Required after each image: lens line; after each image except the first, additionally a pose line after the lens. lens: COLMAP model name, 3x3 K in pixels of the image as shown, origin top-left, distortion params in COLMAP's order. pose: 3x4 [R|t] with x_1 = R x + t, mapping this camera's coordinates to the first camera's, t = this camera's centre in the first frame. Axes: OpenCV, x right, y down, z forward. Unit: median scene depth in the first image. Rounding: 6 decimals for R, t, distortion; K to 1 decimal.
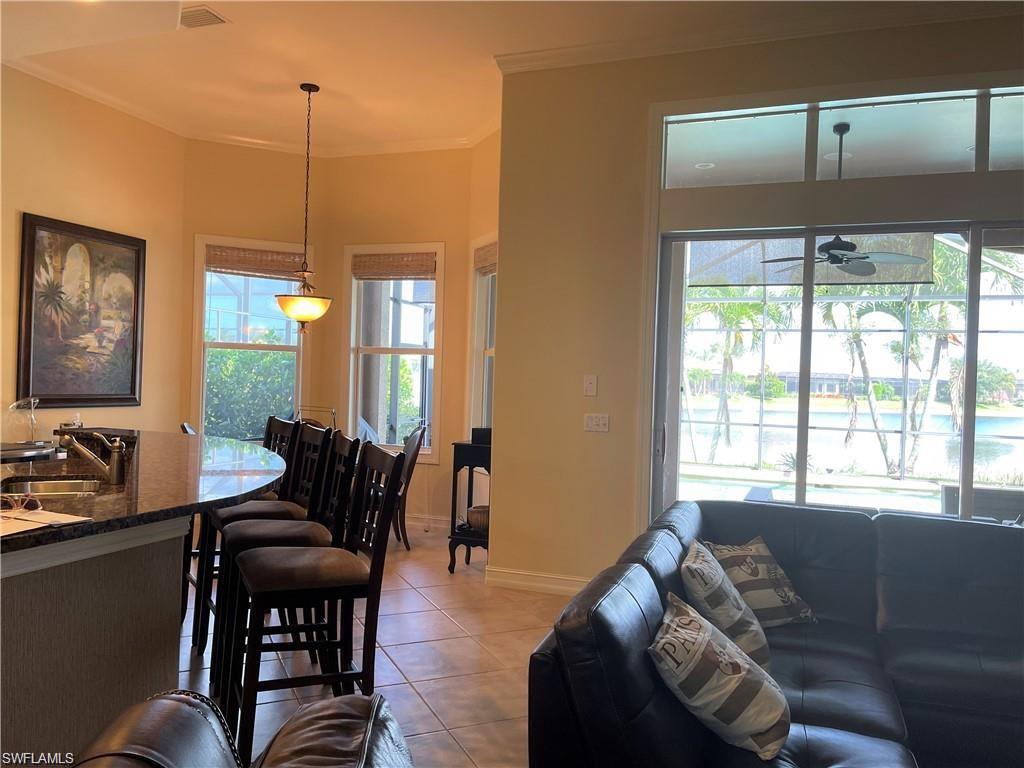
lens RADIAL K [[767.9, 0, 512.0], [0, 767.9, 384.0], [0, 0, 1]] dist [0.008794, -0.000933]
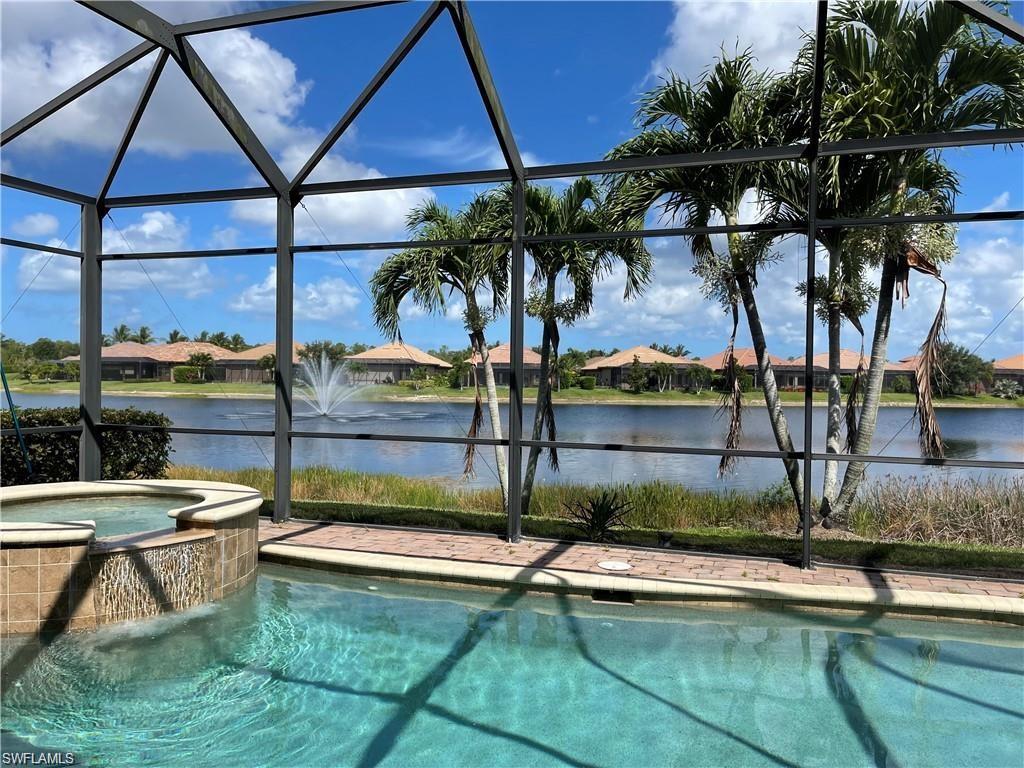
lens RADIAL K [[774.0, 0, 512.0], [0, 774.0, 384.0], [0, 0, 1]] dist [0.031853, 0.002541]
pose [[0.999363, -0.018288, 0.030632, 0.275917], [0.018276, 0.999833, 0.000679, 0.016354], [-0.030639, -0.000118, 0.999531, 0.472065]]
